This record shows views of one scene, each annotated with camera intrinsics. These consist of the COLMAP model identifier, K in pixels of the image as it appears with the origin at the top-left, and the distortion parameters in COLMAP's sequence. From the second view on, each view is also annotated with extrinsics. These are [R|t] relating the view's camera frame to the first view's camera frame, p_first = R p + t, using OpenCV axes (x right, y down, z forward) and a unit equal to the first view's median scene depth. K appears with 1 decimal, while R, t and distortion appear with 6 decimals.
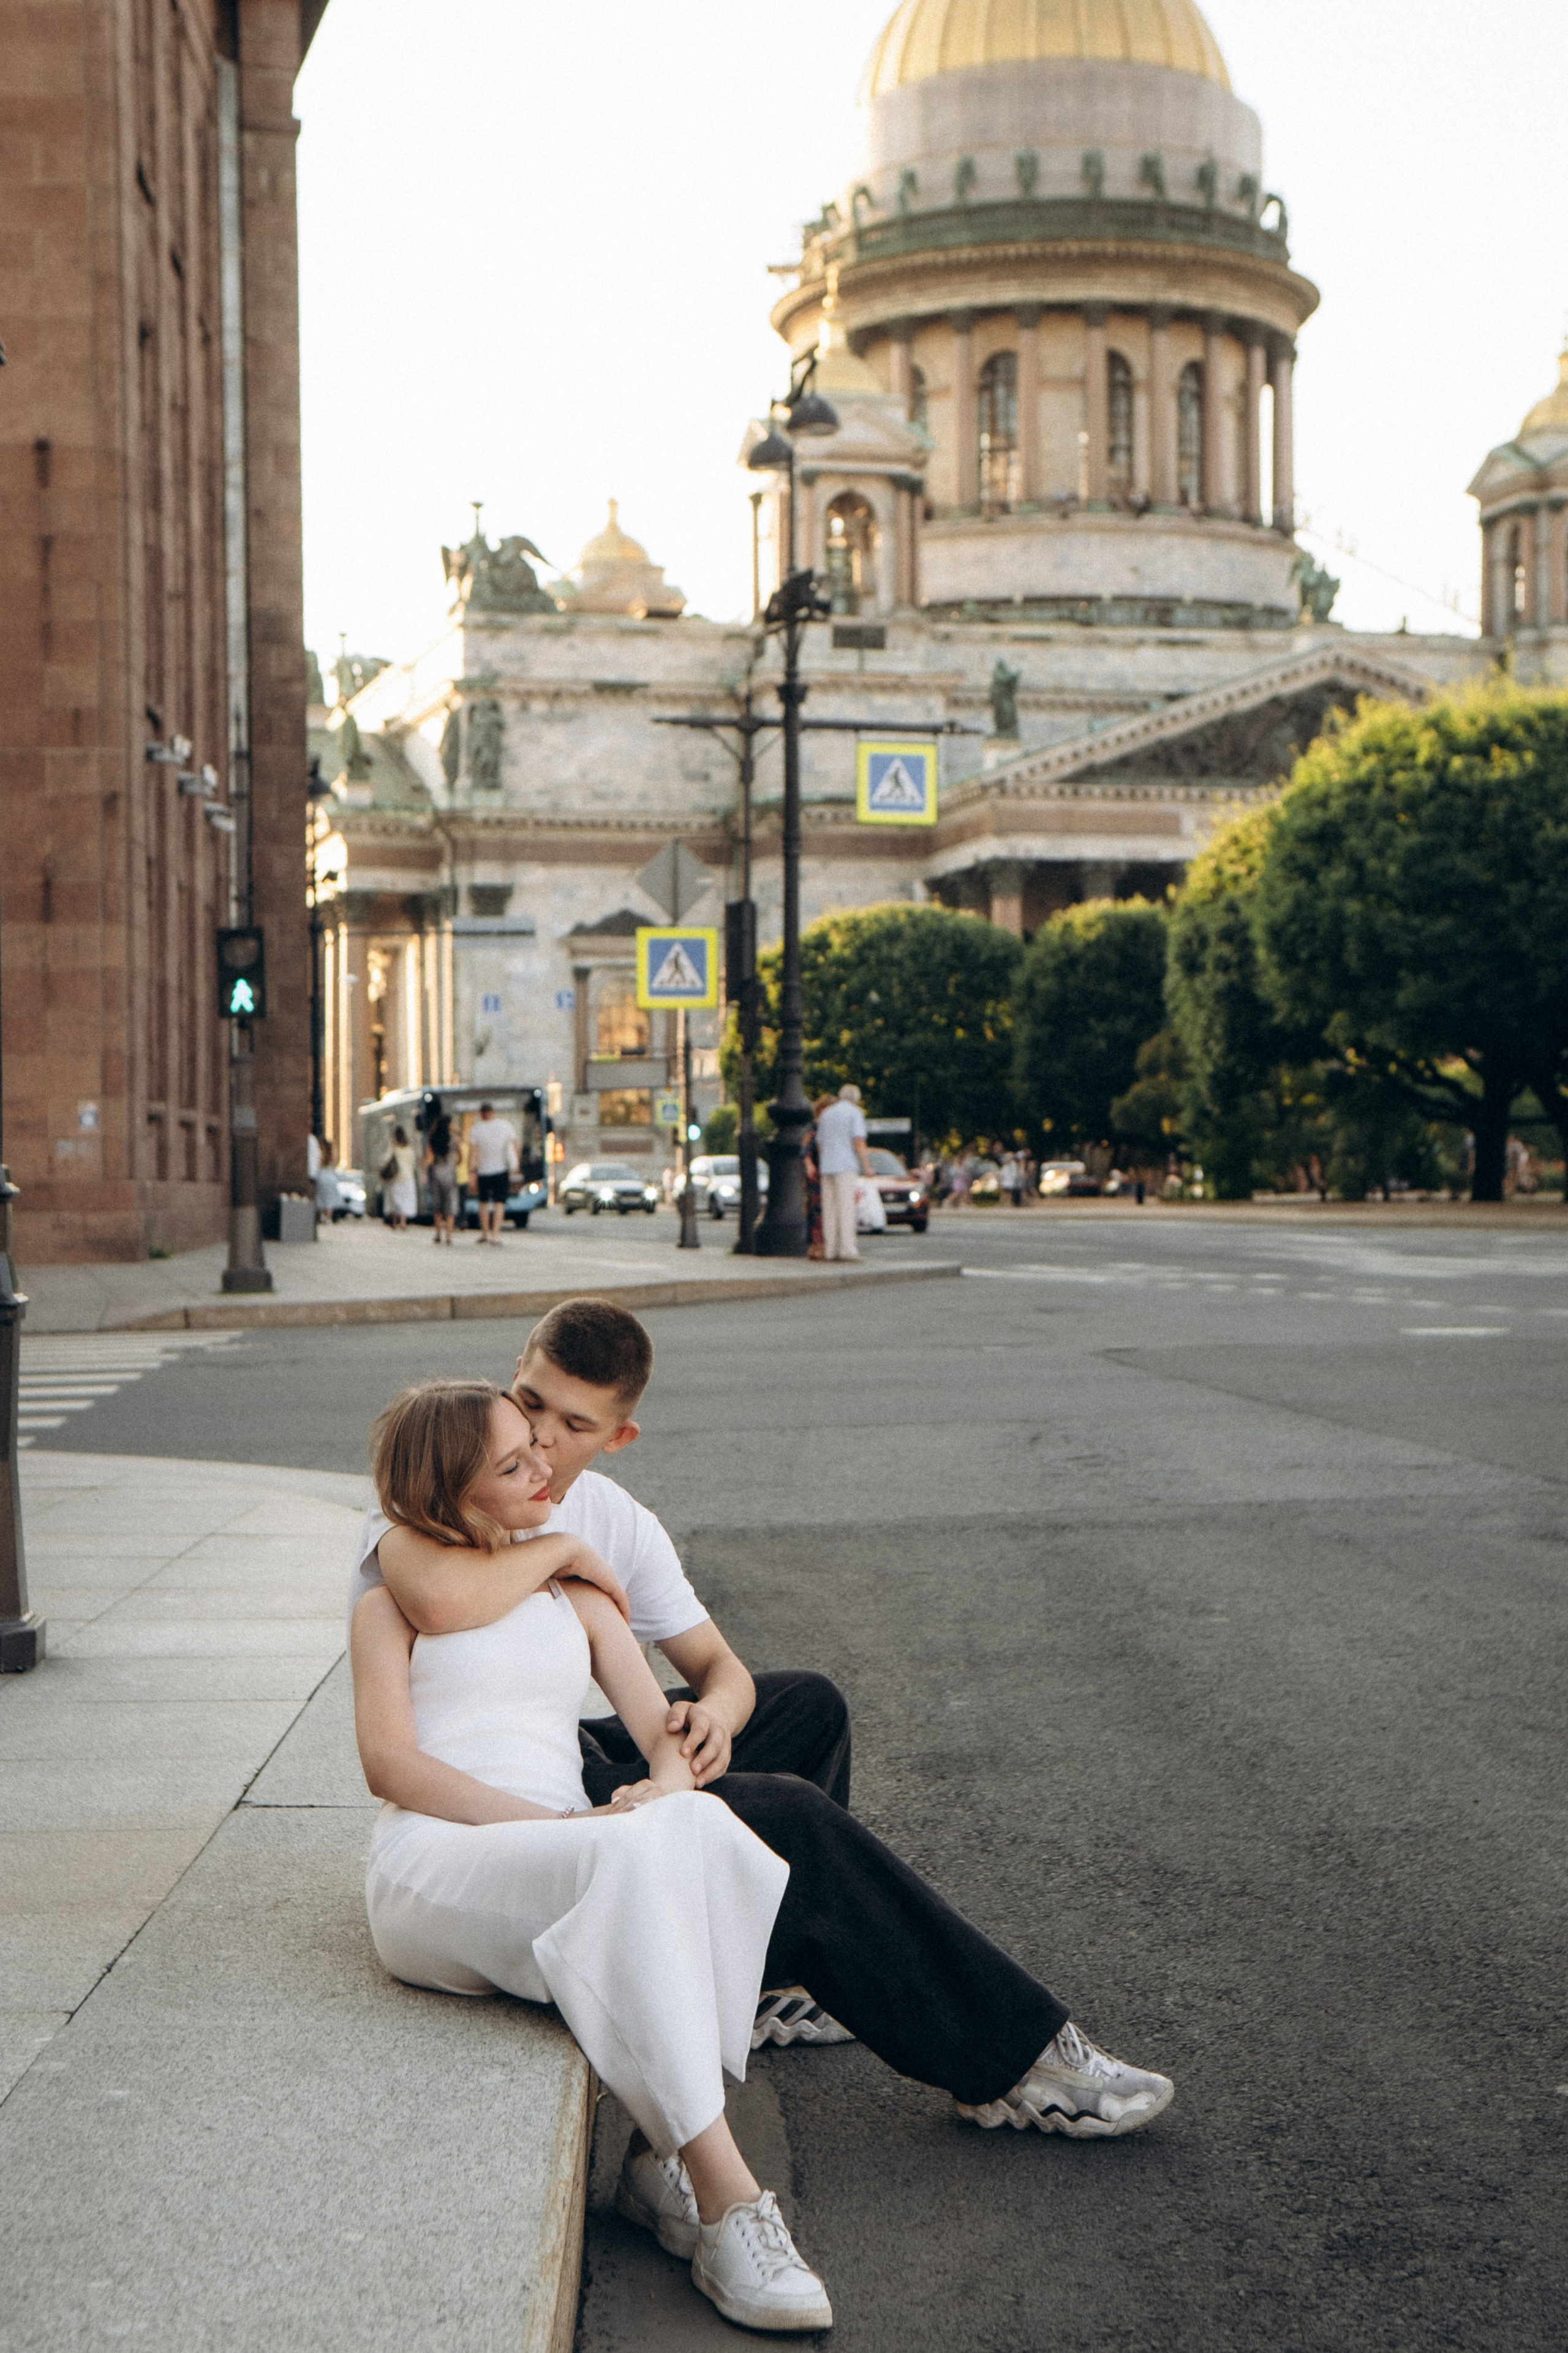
lens RADIAL K [[3578.5, 0, 635.0], [0, 3578.5, 1176.2], [0, 0, 1]] dist [0.130145, 0.142012]
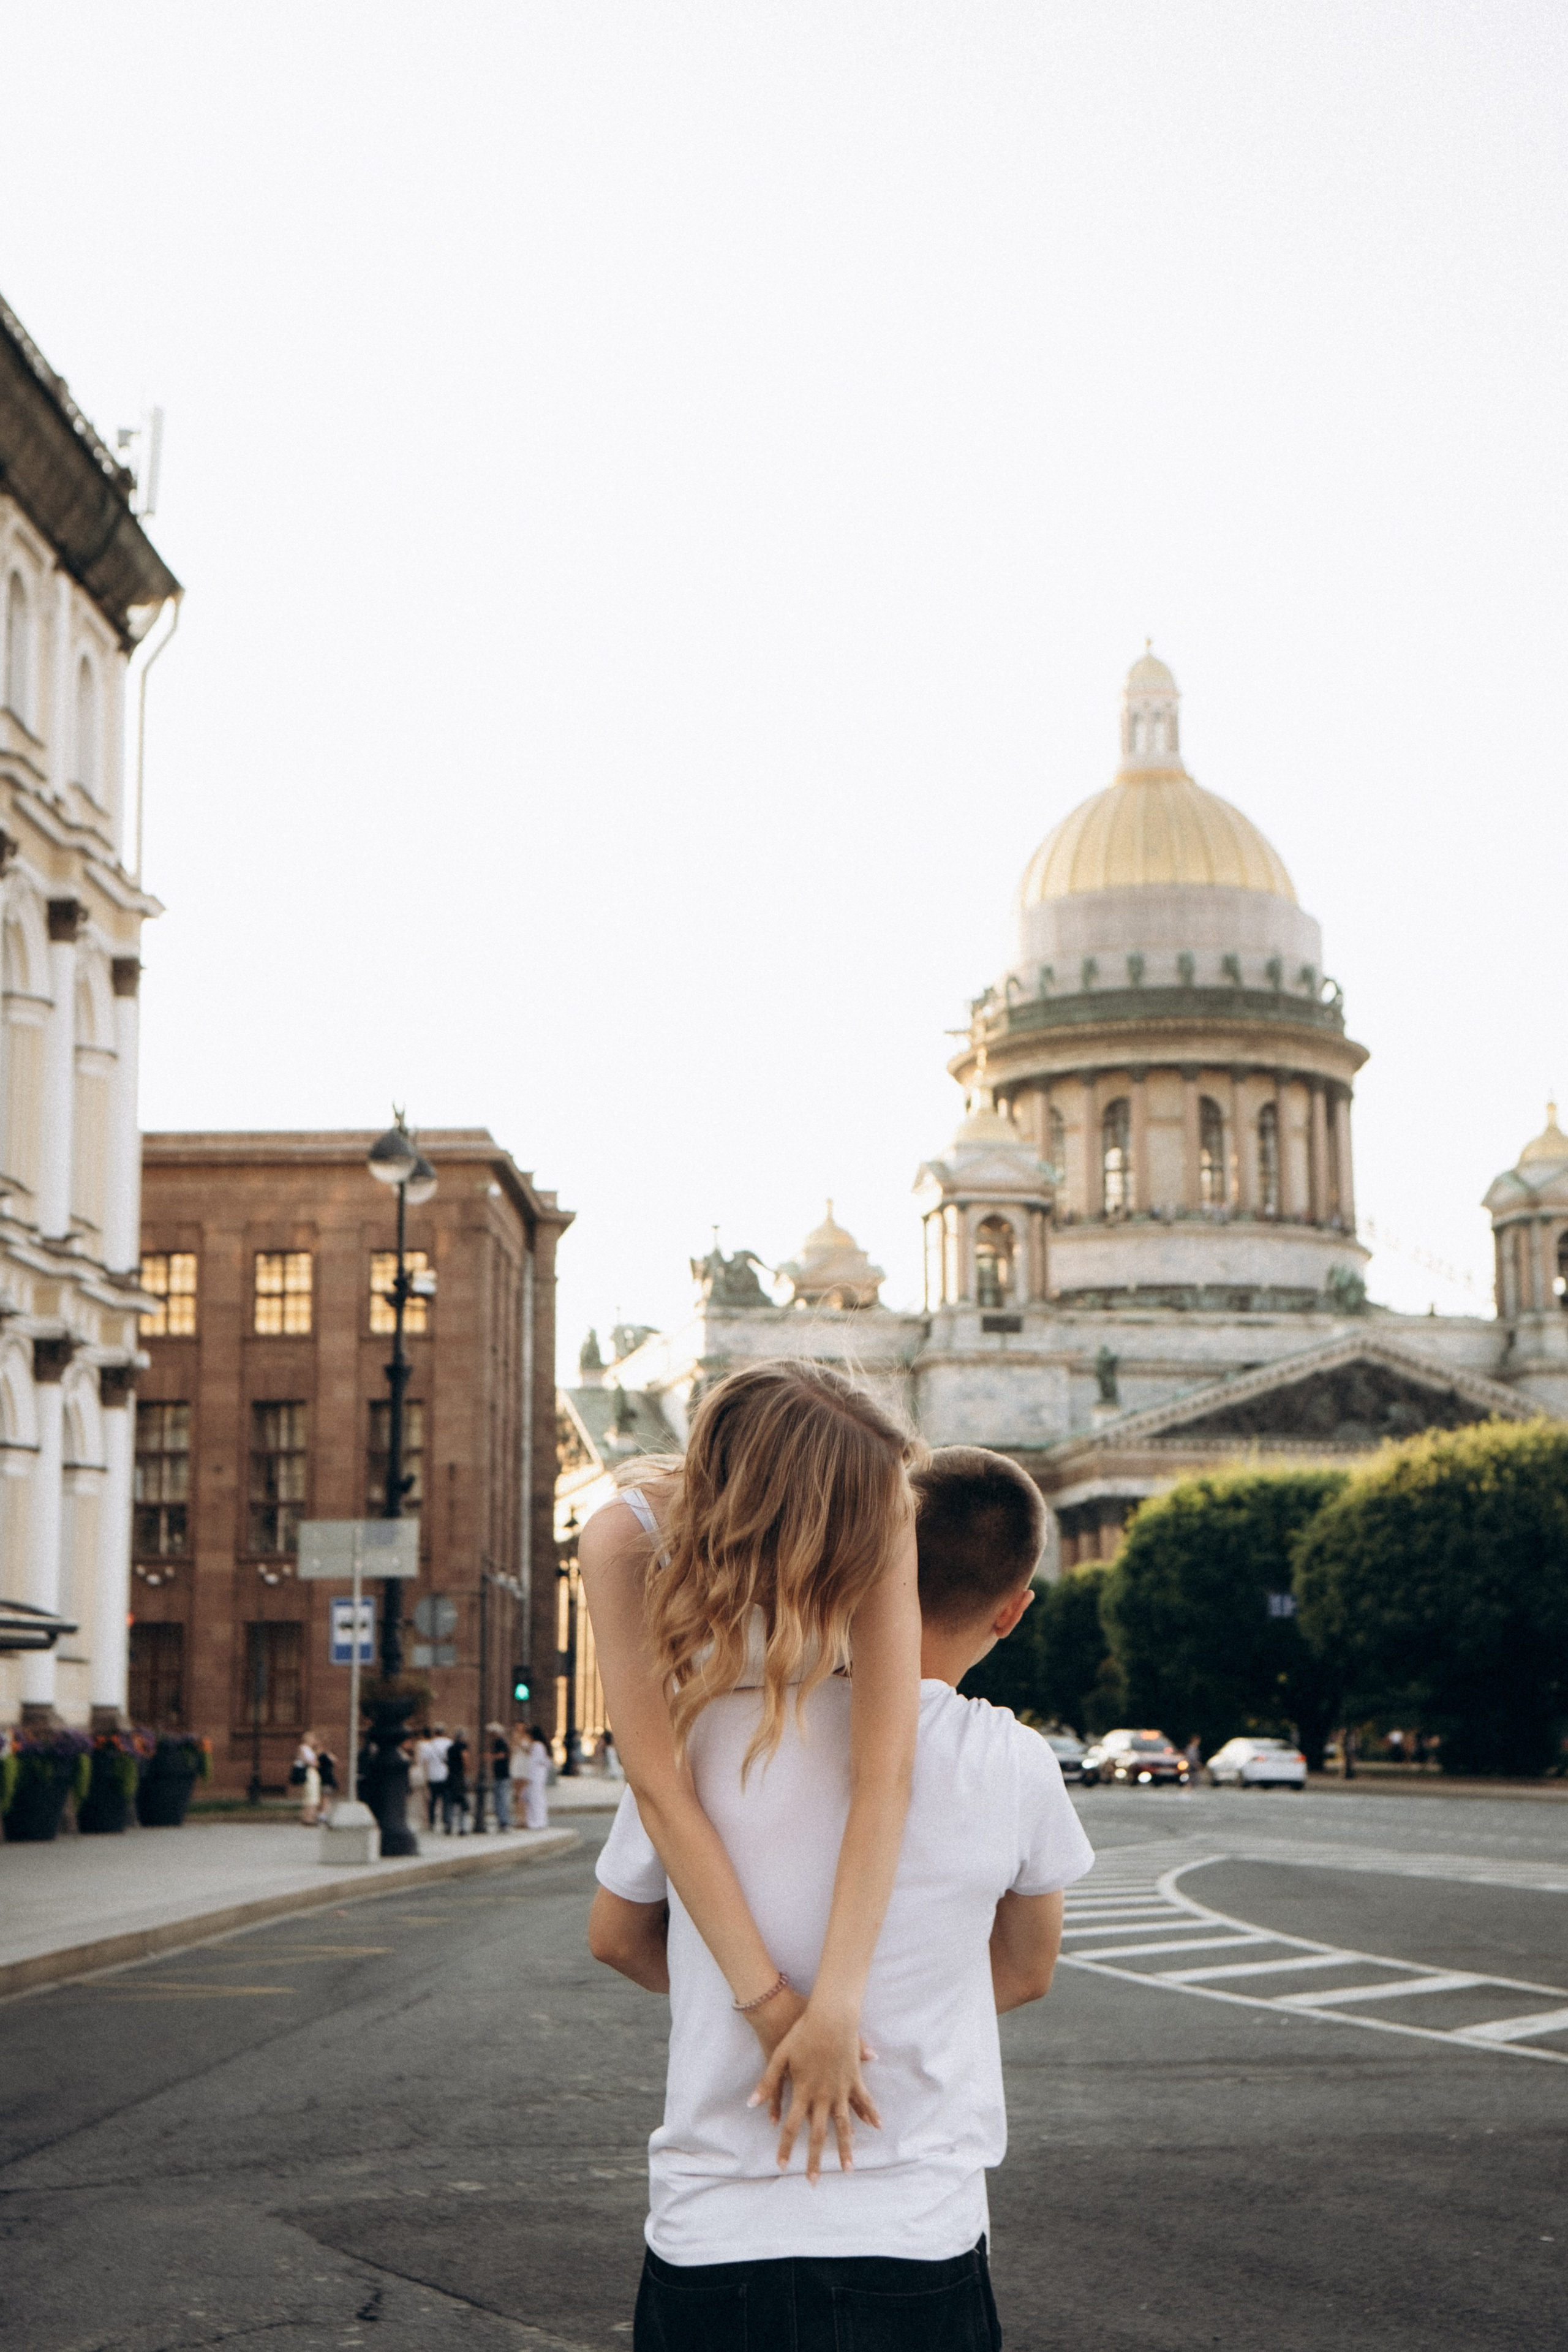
lens RADIAL K [[3895.1, 0, 787.7], [0, 3895.1, 1007.4], [0, 0, 1]] dist [0.242653, 0.381313]
pose [[0.998648, -0.008161, -0.051336, 0.055075], [-0.001087, 0.984105, -0.177585, -0.008442], [0.051970, 0.177400, 0.982766, -0.418165]]
